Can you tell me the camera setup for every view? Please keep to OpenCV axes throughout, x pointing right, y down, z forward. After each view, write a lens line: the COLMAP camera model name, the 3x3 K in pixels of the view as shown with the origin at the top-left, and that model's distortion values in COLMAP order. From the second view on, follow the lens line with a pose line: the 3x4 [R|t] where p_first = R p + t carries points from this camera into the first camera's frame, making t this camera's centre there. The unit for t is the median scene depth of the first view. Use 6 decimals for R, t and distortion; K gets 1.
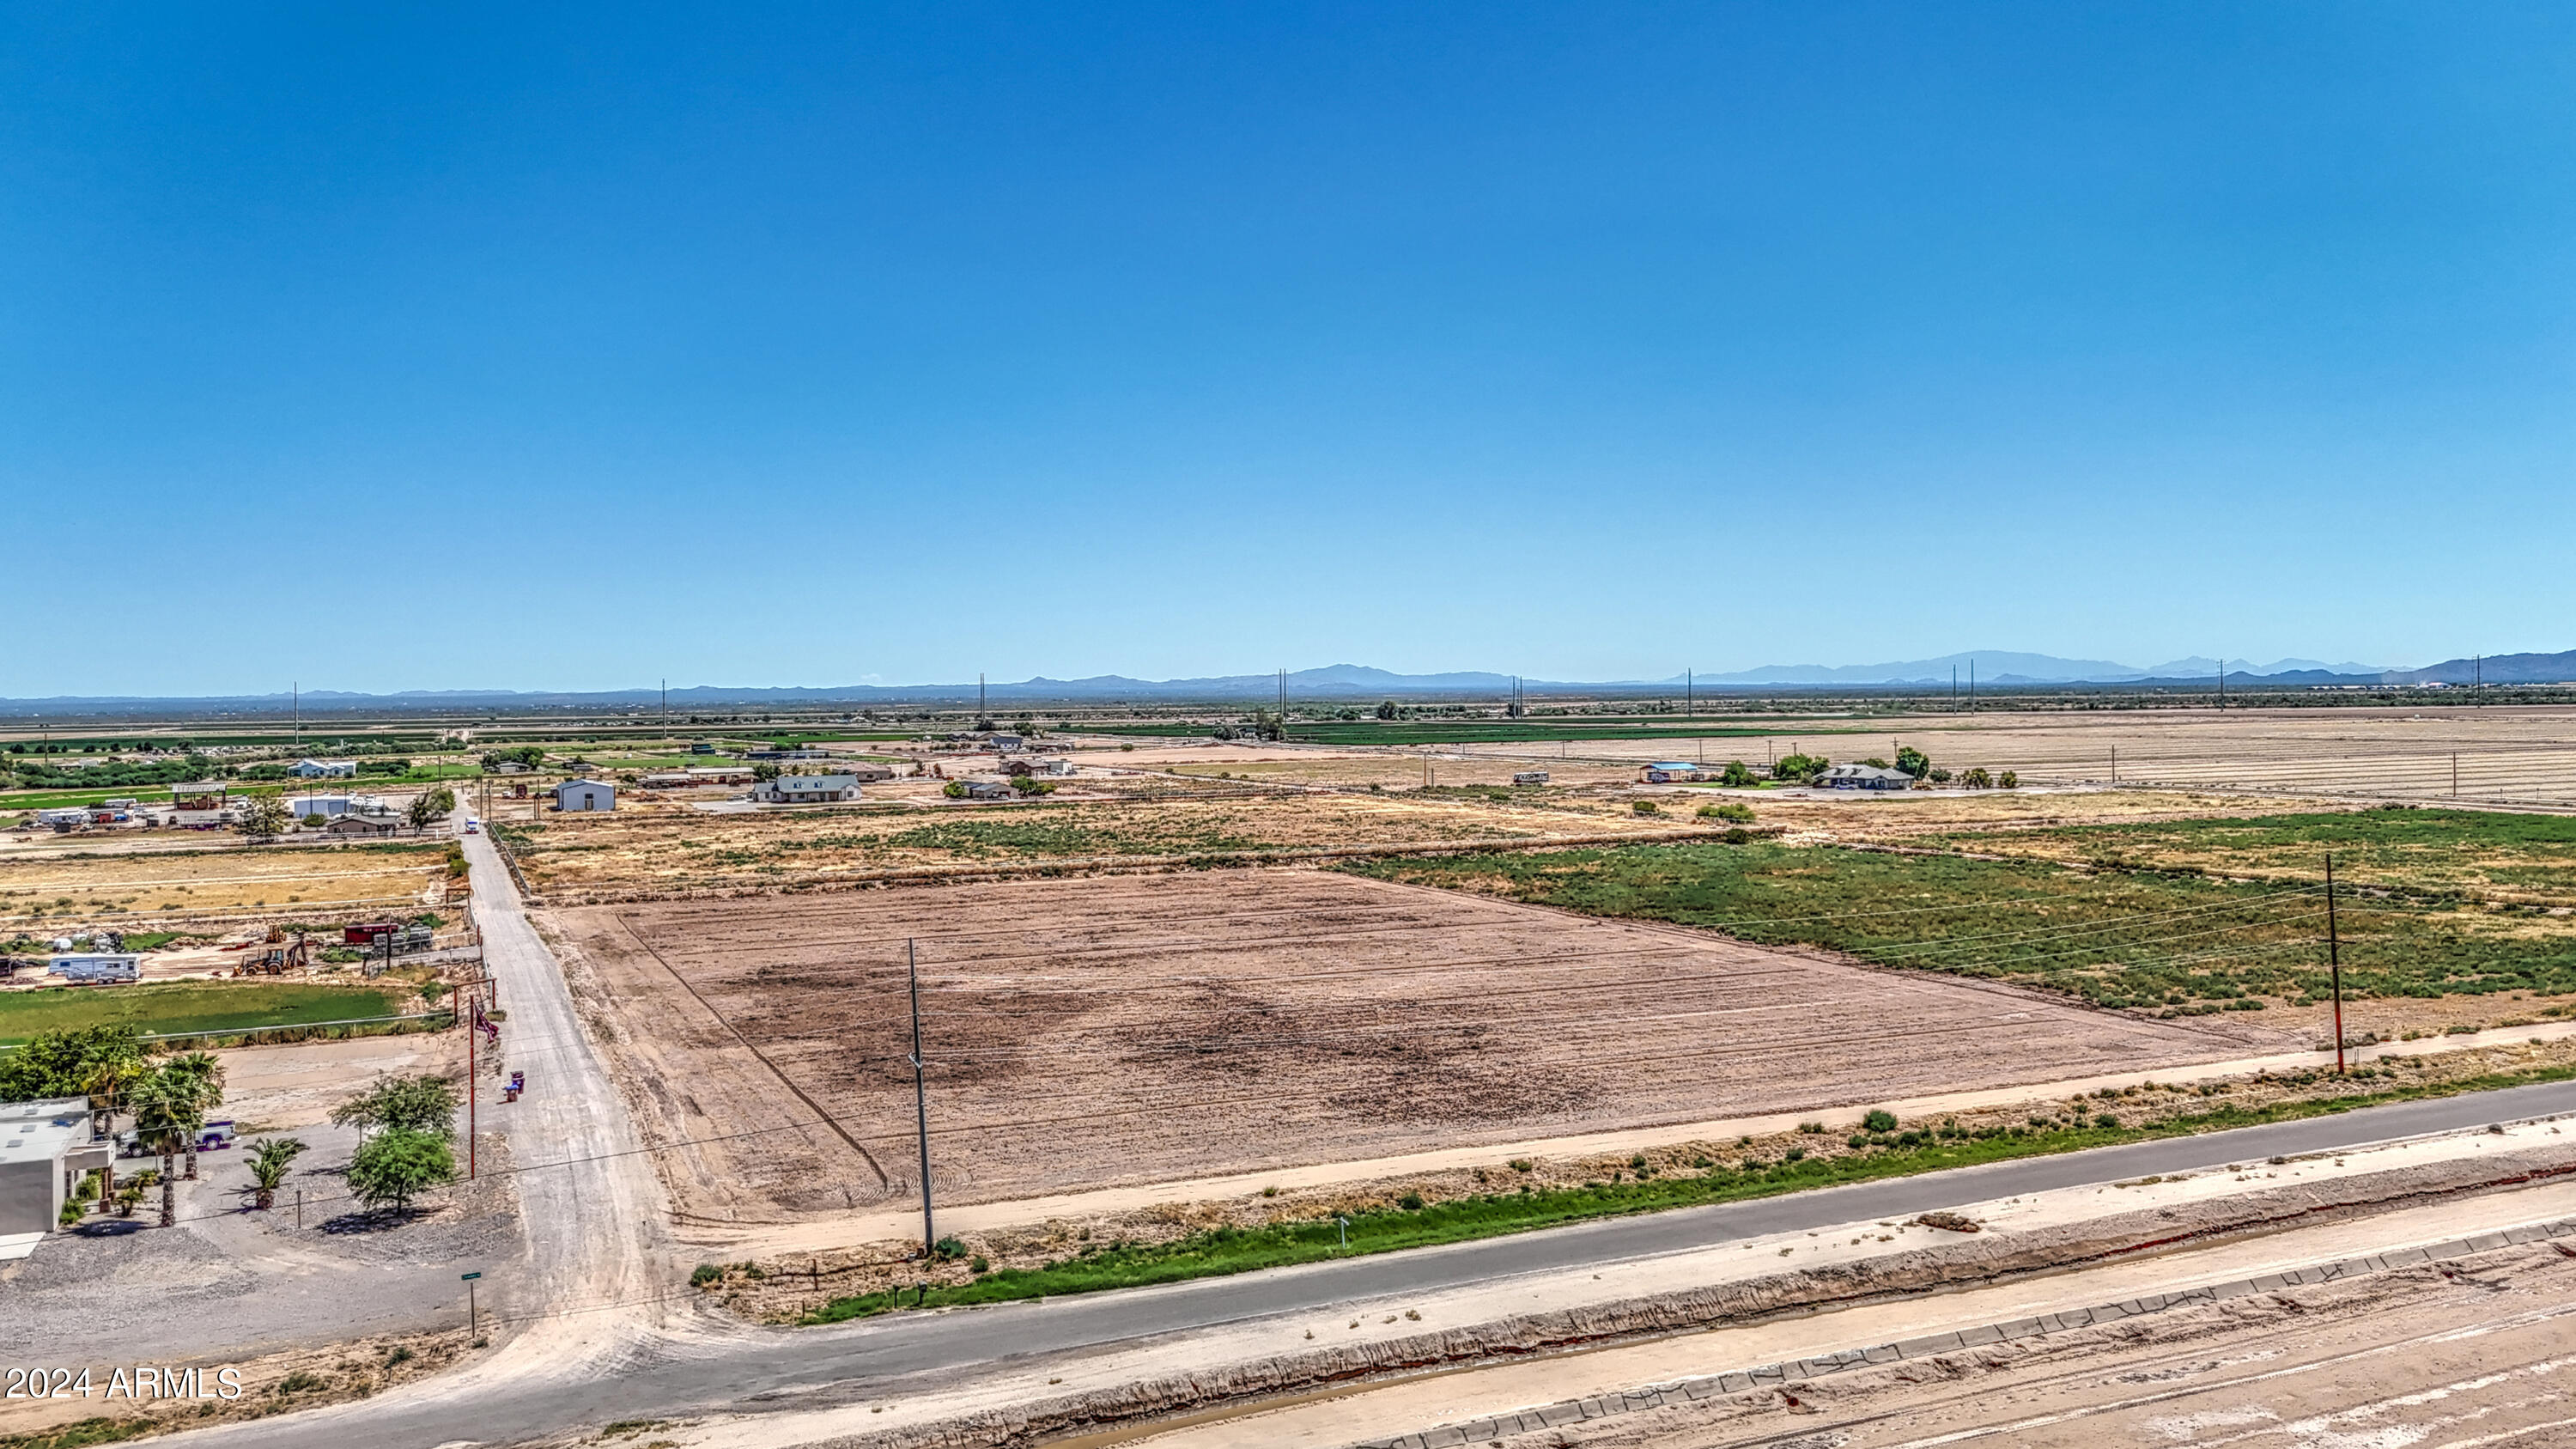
lens RADIAL K [[1947.9, 0, 1280.6], [0, 1947.9, 718.6], [0, 0, 1]] dist [0.070983, -0.066620]
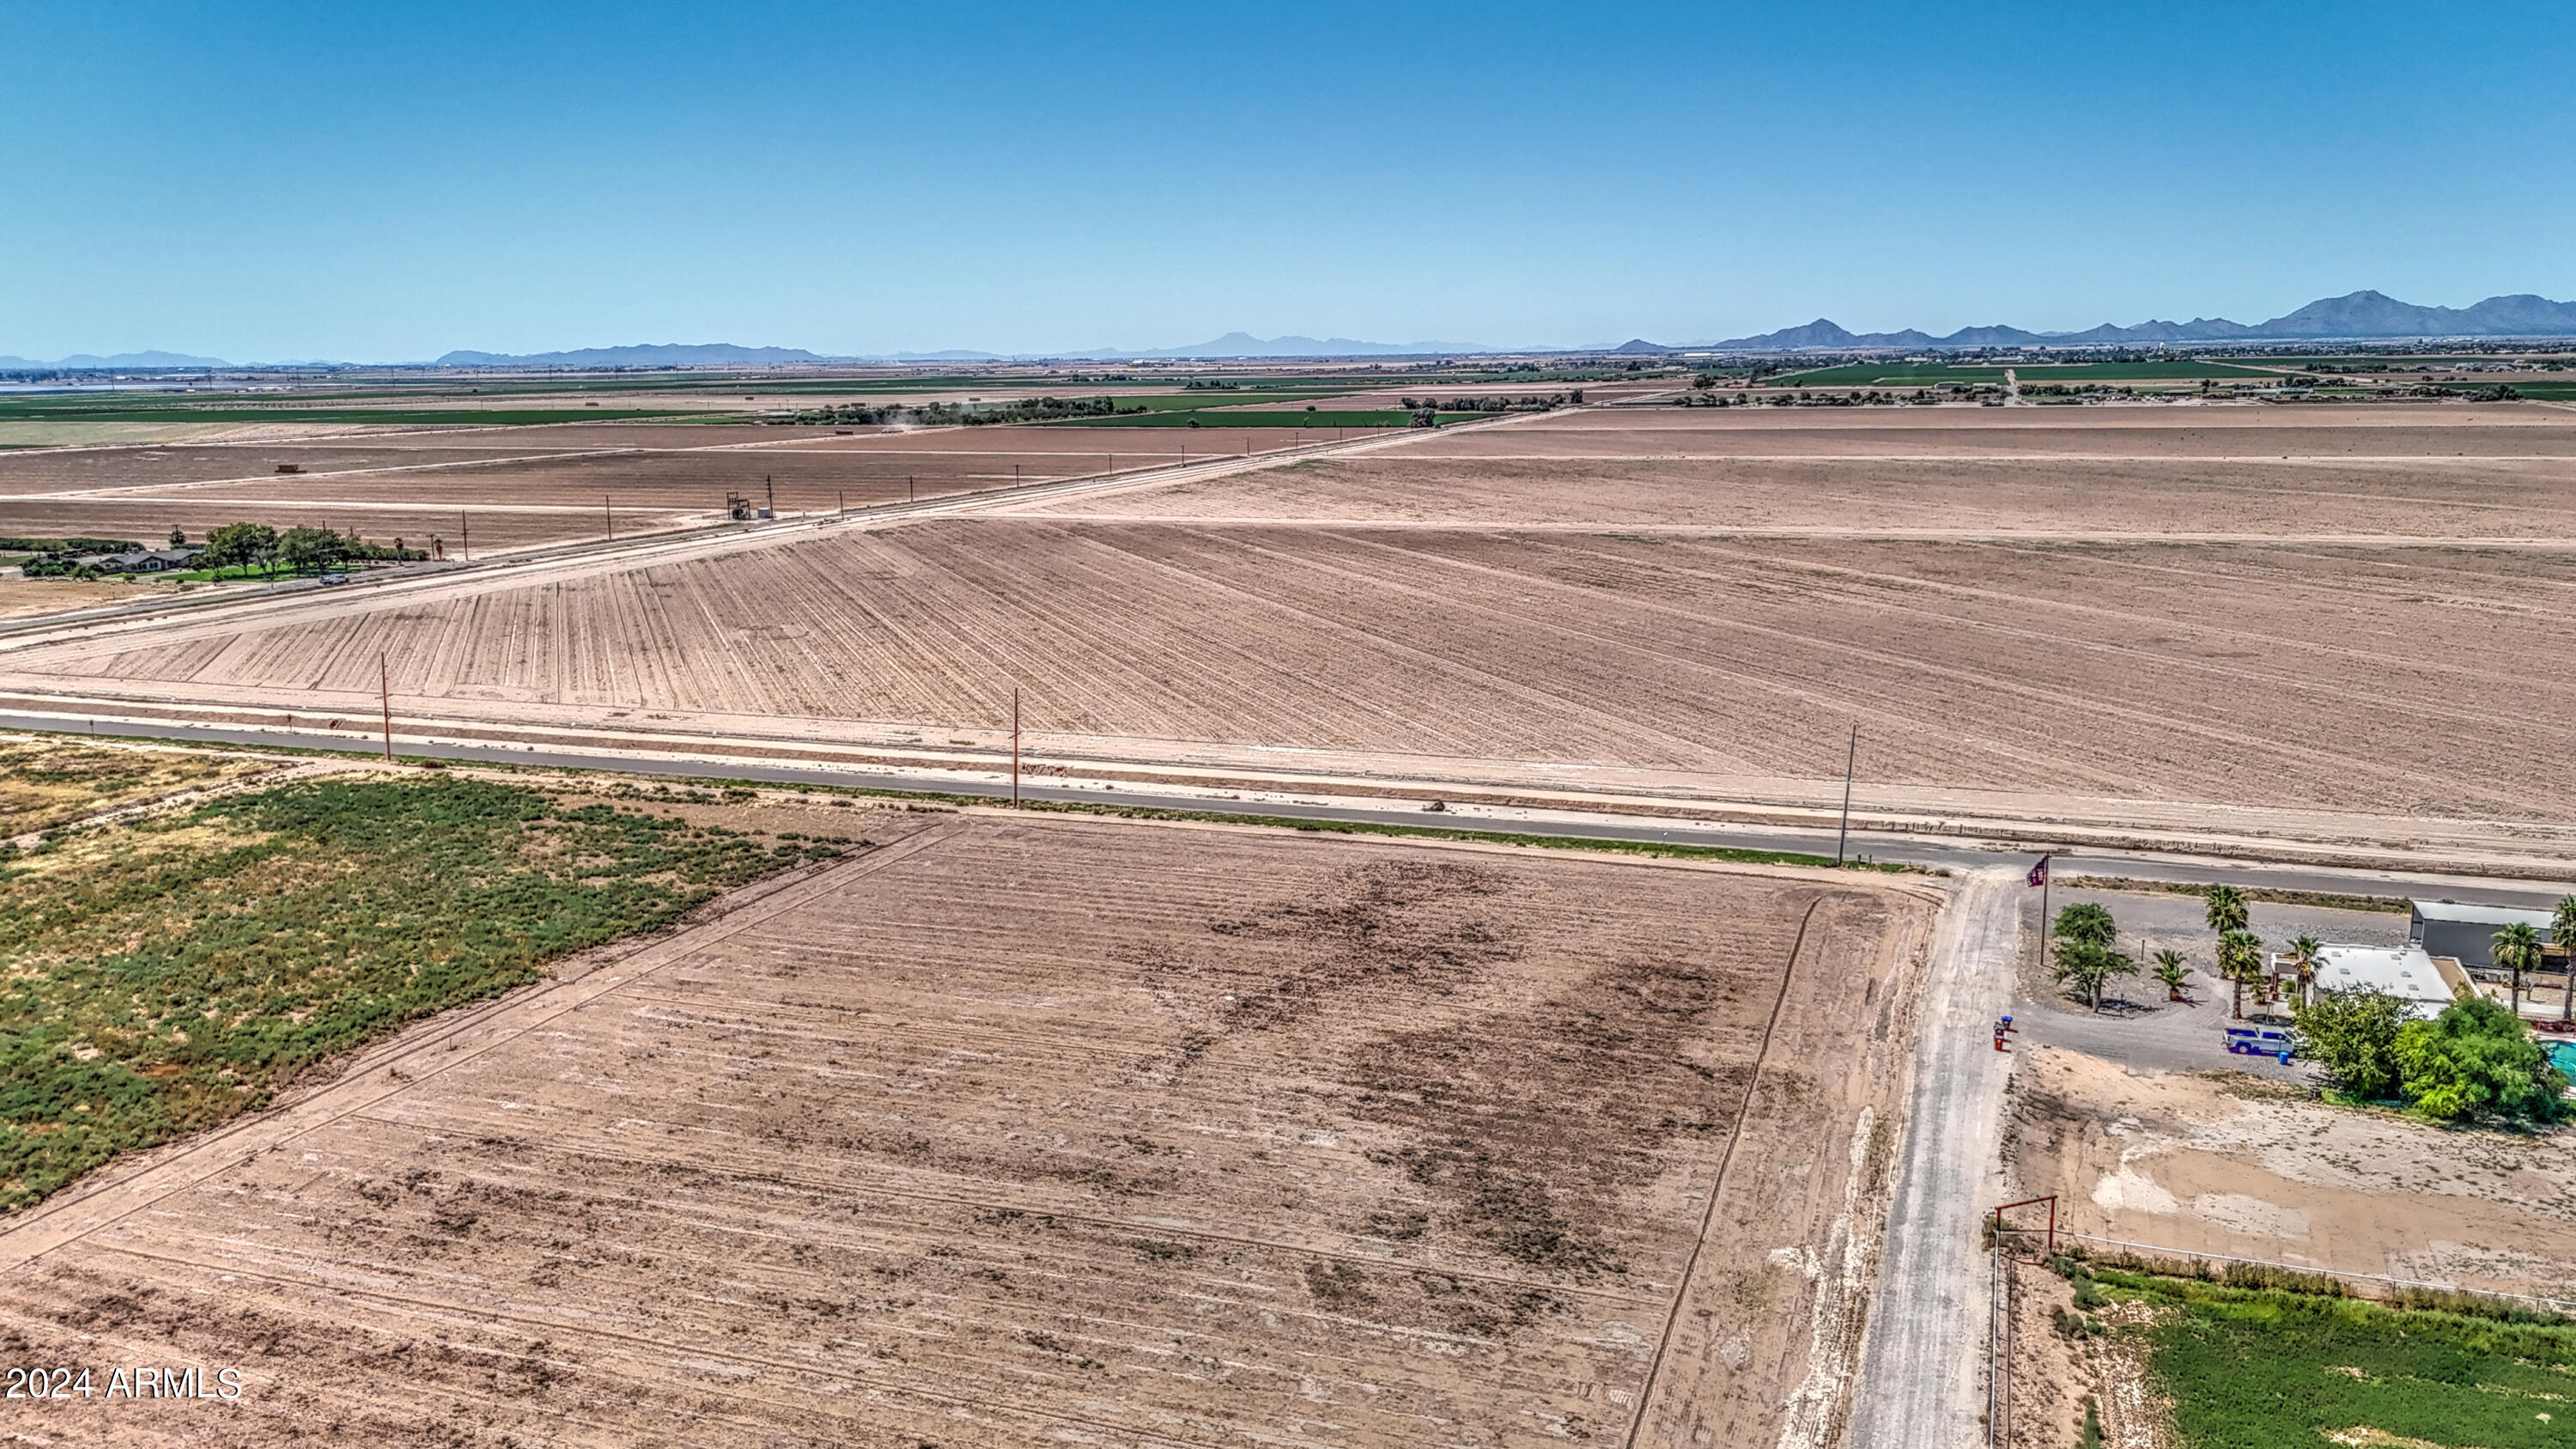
lens RADIAL K [[1953.9, 0, 1280.6], [0, 1953.9, 715.1], [0, 0, 1]] dist [0.067677, -0.060259]
pose [[-0.718689, -0.103325, 0.687611, -1.160620], [0.030278, 0.983309, 0.179405, -0.293229], [-0.694672, 0.149757, -0.703565, 2.798736]]
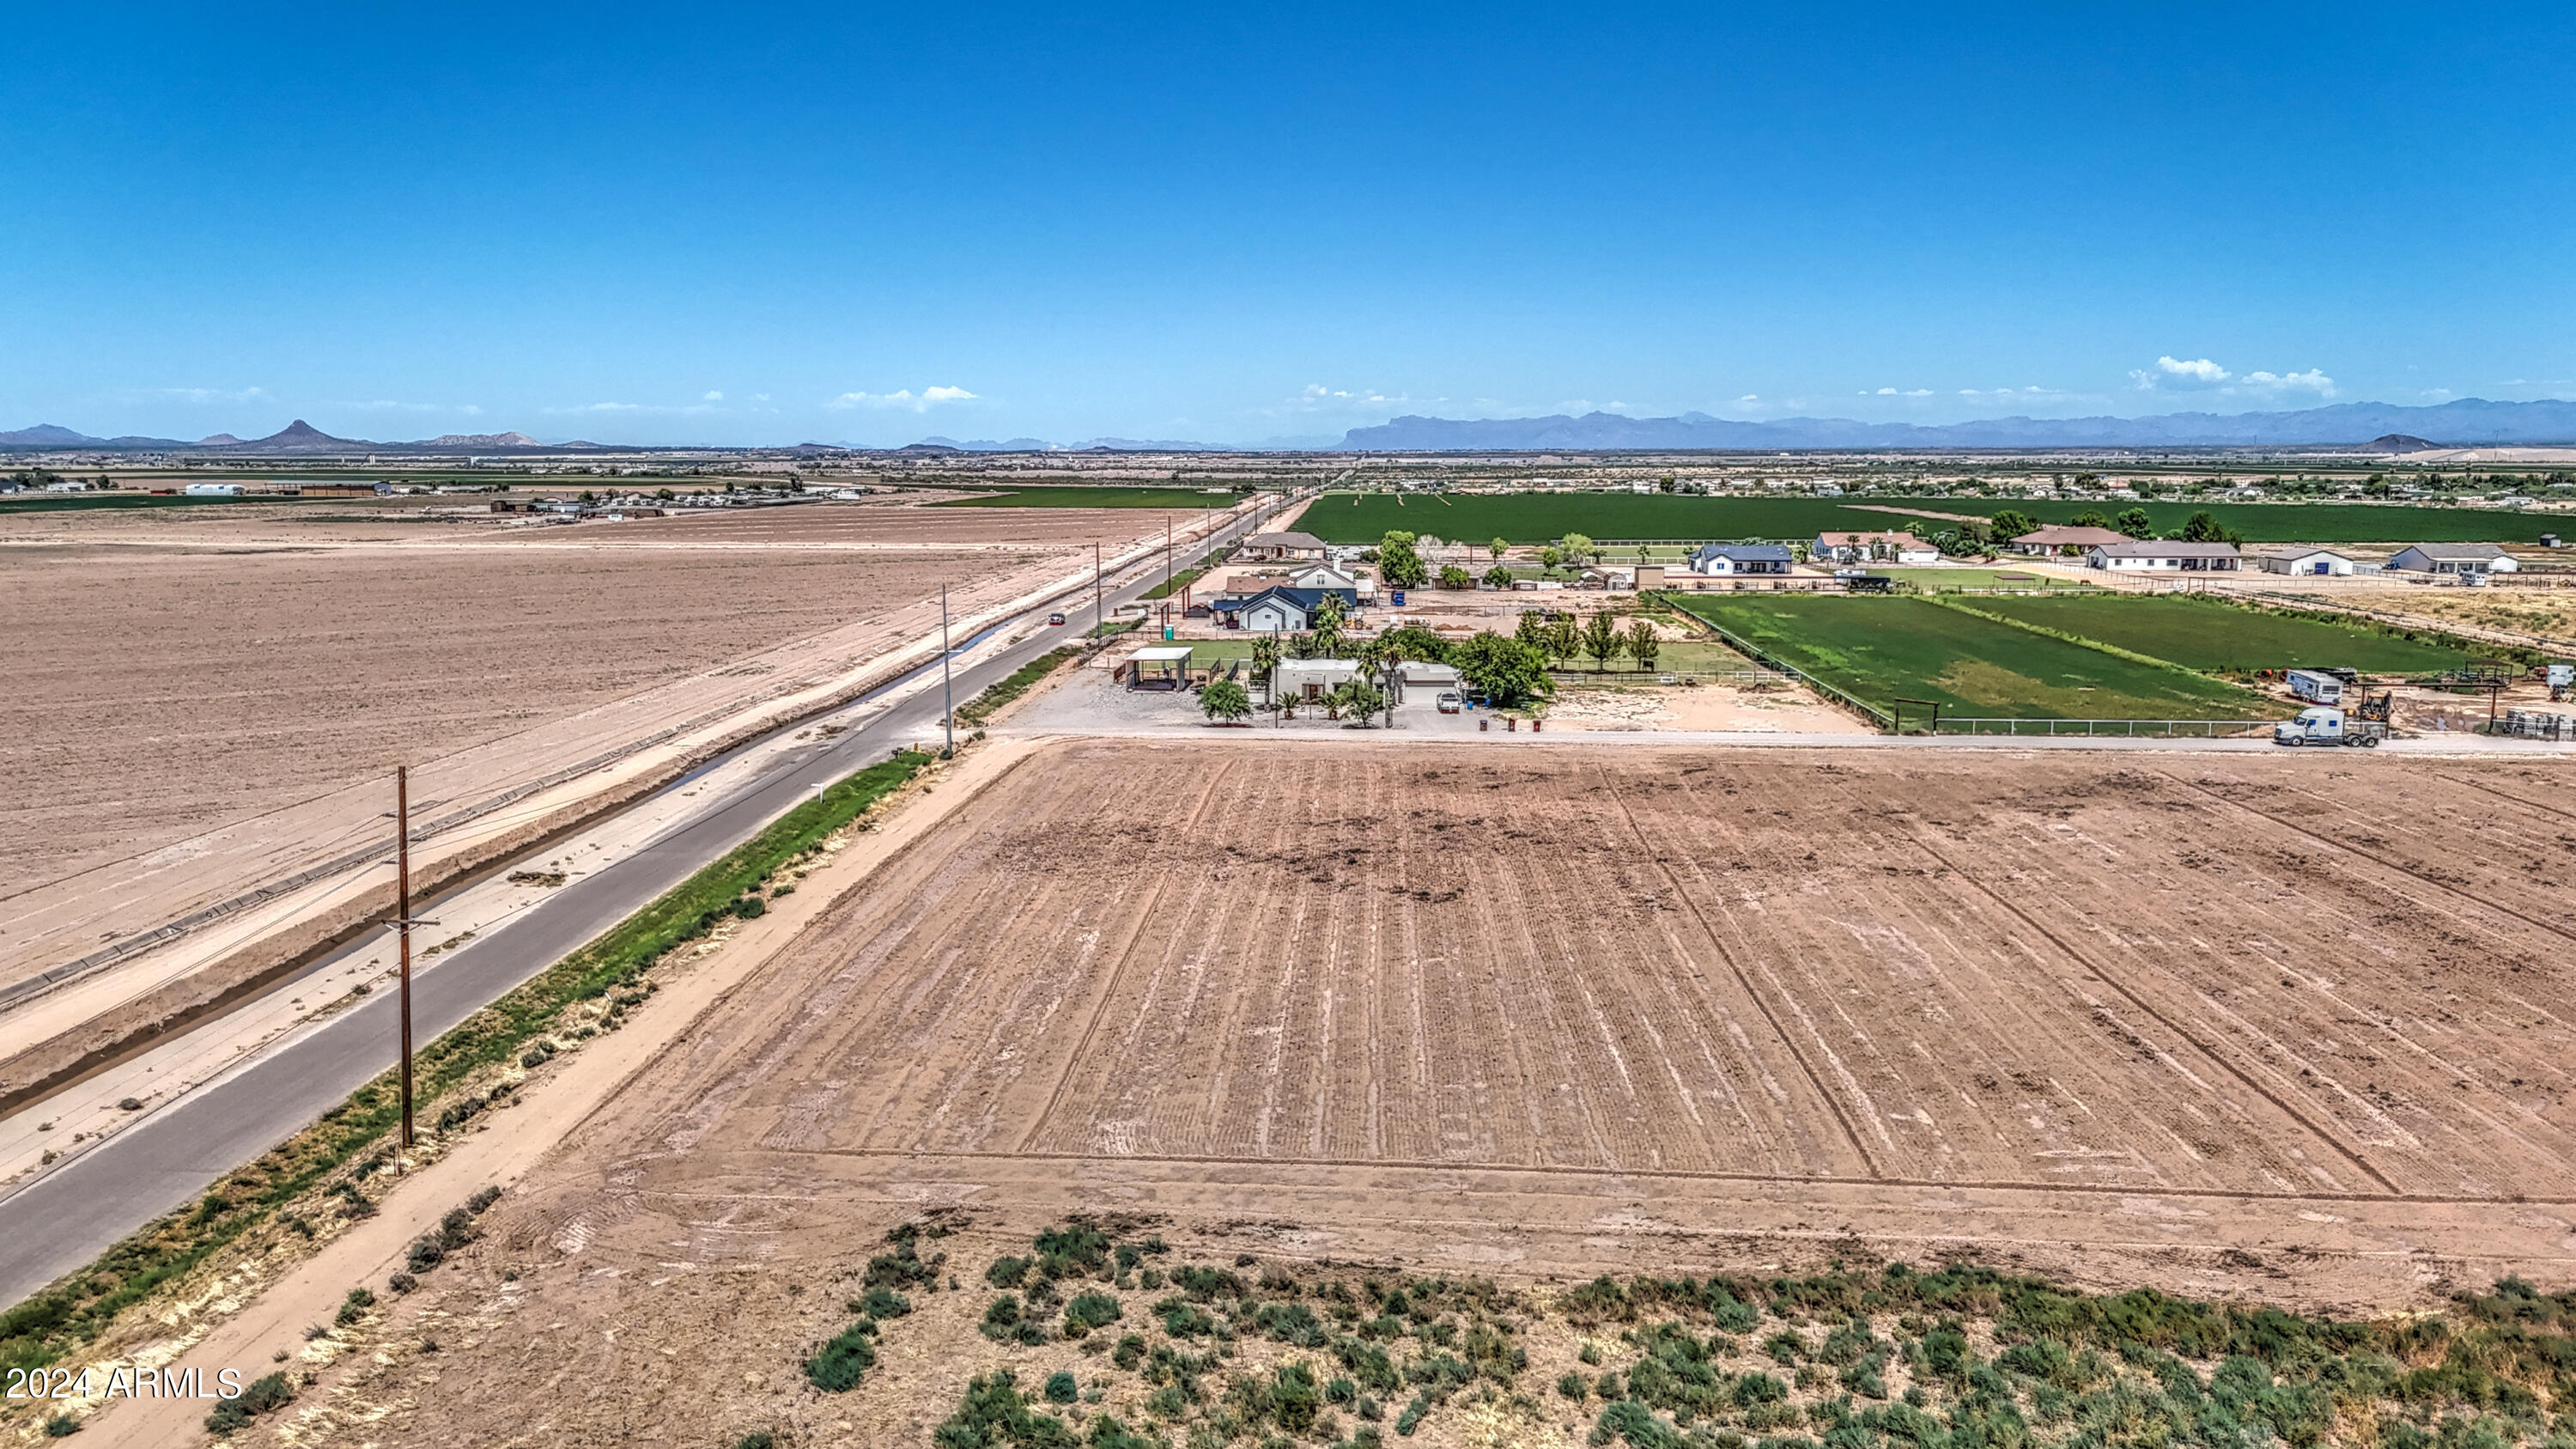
lens RADIAL K [[1940.9, 0, 1275.9], [0, 1940.9, 738.2], [0, 0, 1]] dist [0.078287, -0.078825]
pose [[-0.455404, 0.145465, -0.878320, 1.216659], [-0.001528, 0.986432, 0.164163, -0.042758], [0.890283, 0.076102, -0.449003, 1.977665]]
